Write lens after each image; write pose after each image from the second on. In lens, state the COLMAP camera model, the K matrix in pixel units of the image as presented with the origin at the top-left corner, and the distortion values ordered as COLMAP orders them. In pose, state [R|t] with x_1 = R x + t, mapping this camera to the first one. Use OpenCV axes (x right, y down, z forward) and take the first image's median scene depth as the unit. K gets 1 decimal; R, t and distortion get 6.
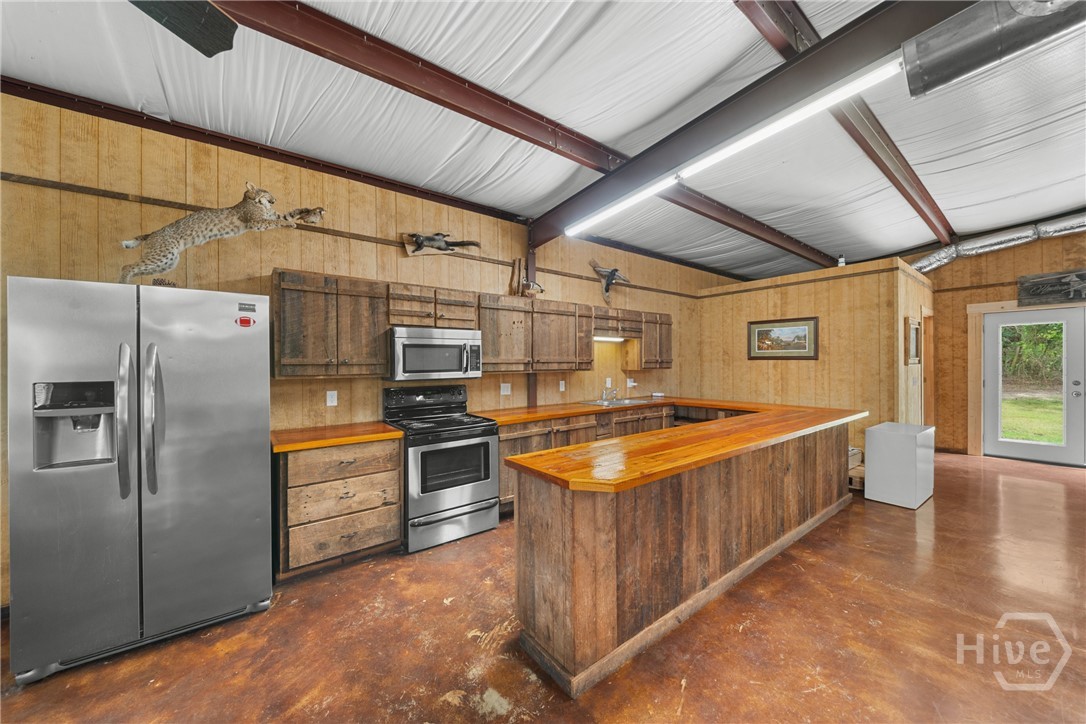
lens RADIAL K [[387.8, 0, 543.0], [0, 387.8, 362.0], [0, 0, 1]] dist [0.000728, -0.004960]
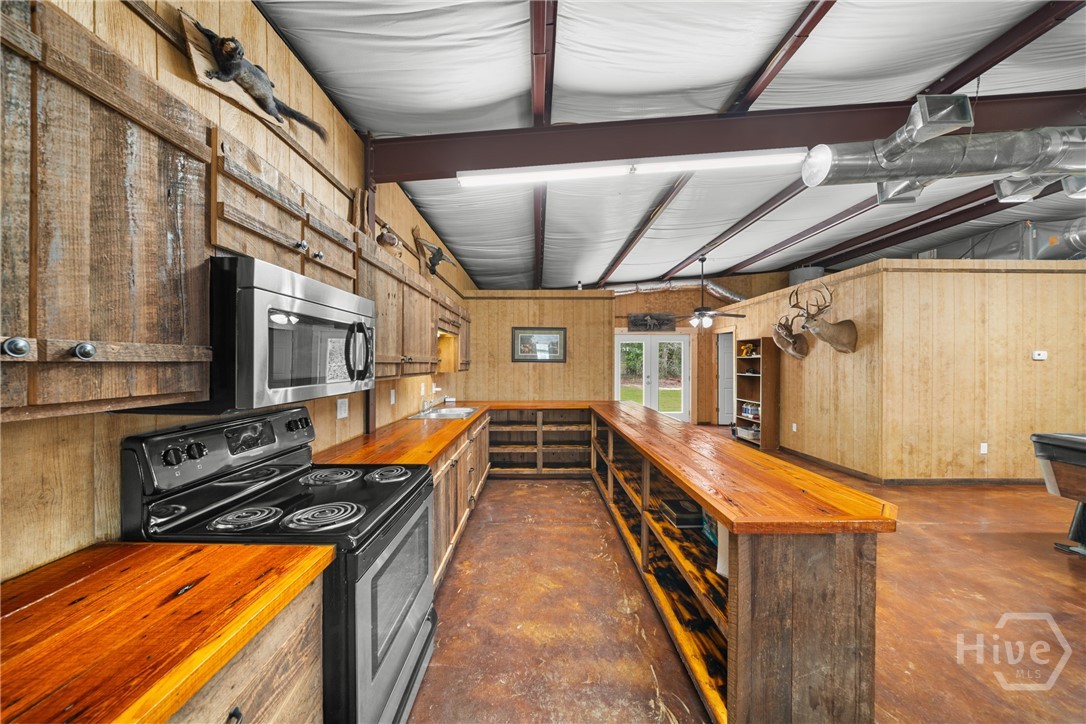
lens RADIAL K [[372.3, 0, 540.0], [0, 372.3, 364.7], [0, 0, 1]] dist [0.000364, -0.006577]
pose [[0.609584, 0.004401, 0.792709, -0.292100], [-0.005684, 0.999983, -0.001181, 0.003335], [-0.792701, -0.003785, 0.609599, 0.352964]]
